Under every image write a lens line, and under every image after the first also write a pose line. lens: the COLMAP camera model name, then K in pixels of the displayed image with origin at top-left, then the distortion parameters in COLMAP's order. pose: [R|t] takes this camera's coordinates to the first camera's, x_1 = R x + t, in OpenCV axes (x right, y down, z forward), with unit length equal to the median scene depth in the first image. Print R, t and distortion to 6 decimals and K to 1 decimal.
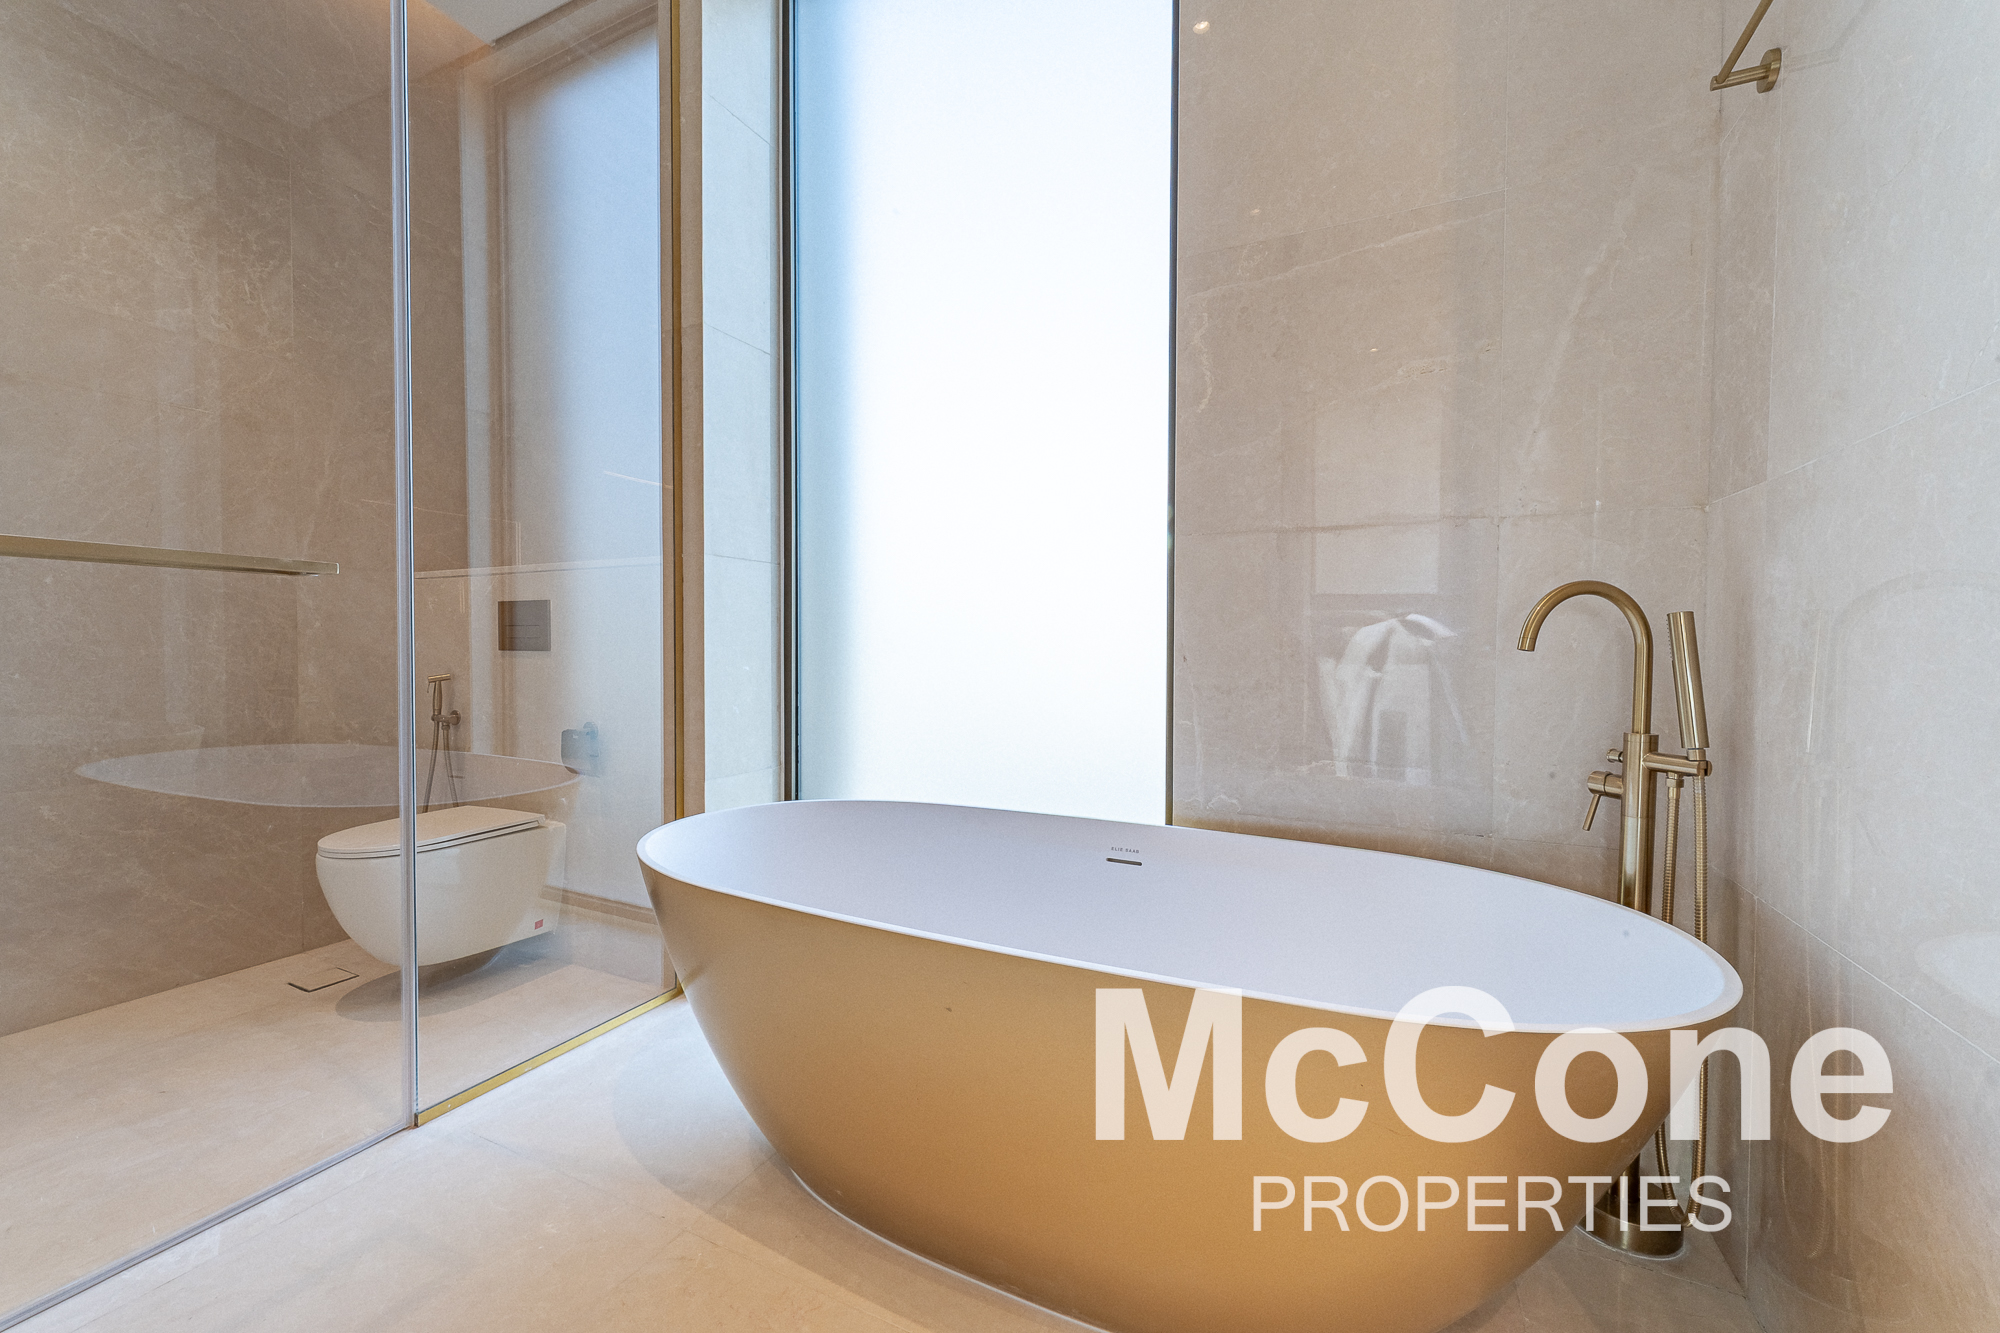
lens RADIAL K [[808.7, 0, 1003.4], [0, 808.7, 659.2], [0, 0, 1]] dist [0.000183, -0.000291]
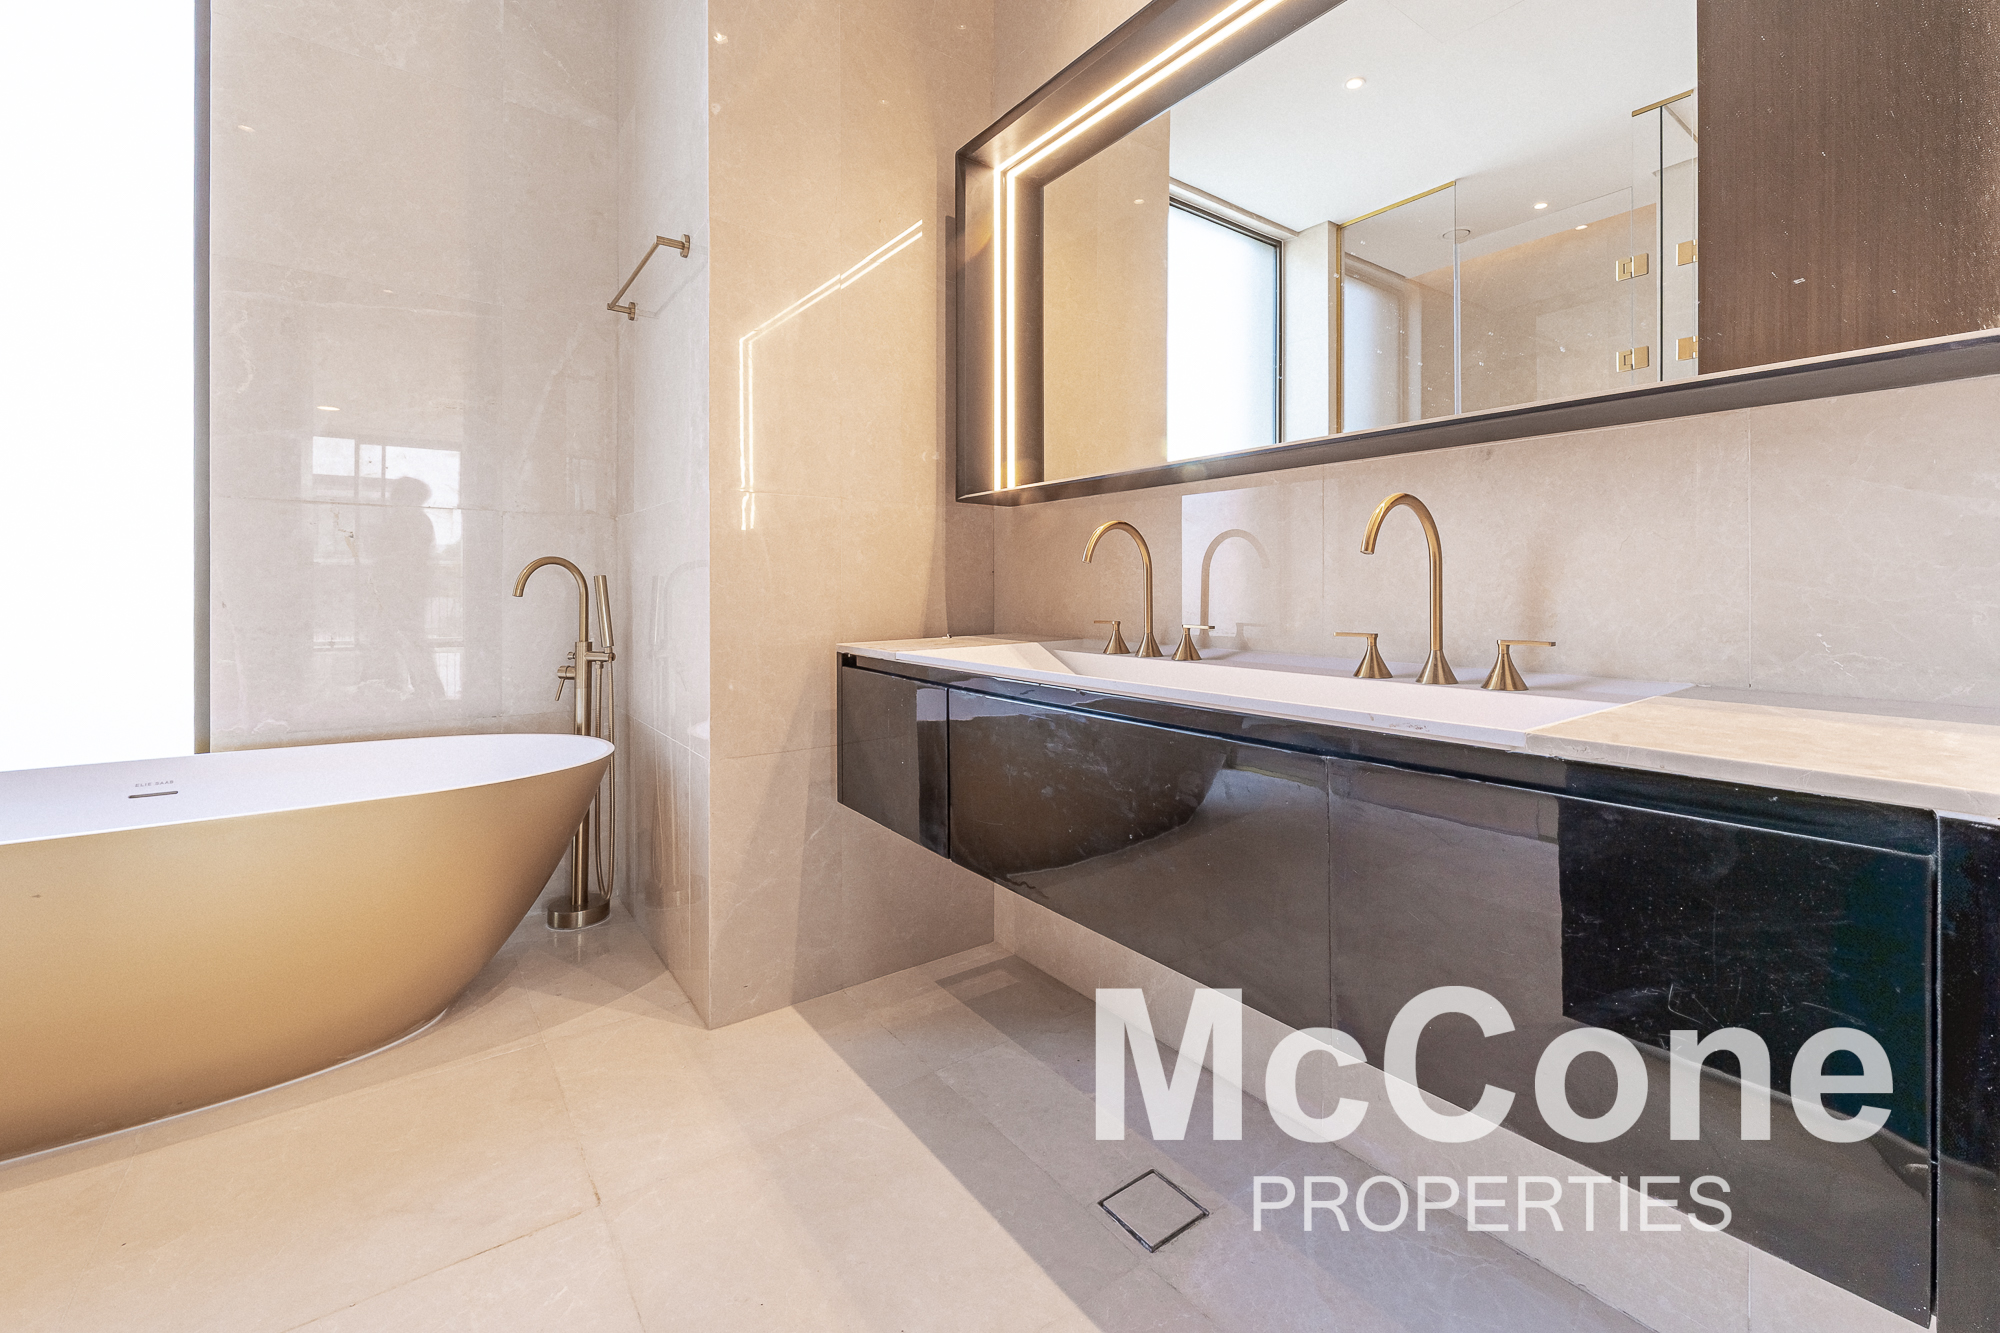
lens RADIAL K [[808.7, 0, 1023.2], [0, 808.7, 601.6], [0, 0, 1]] dist [0.000183, -0.000291]
pose [[0.448422, -0.008958, 0.893777, -0.387808], [0.017404, 0.999848, 0.001289, 0.017100], [-0.893653, 0.014977, 0.448509, -0.693471]]
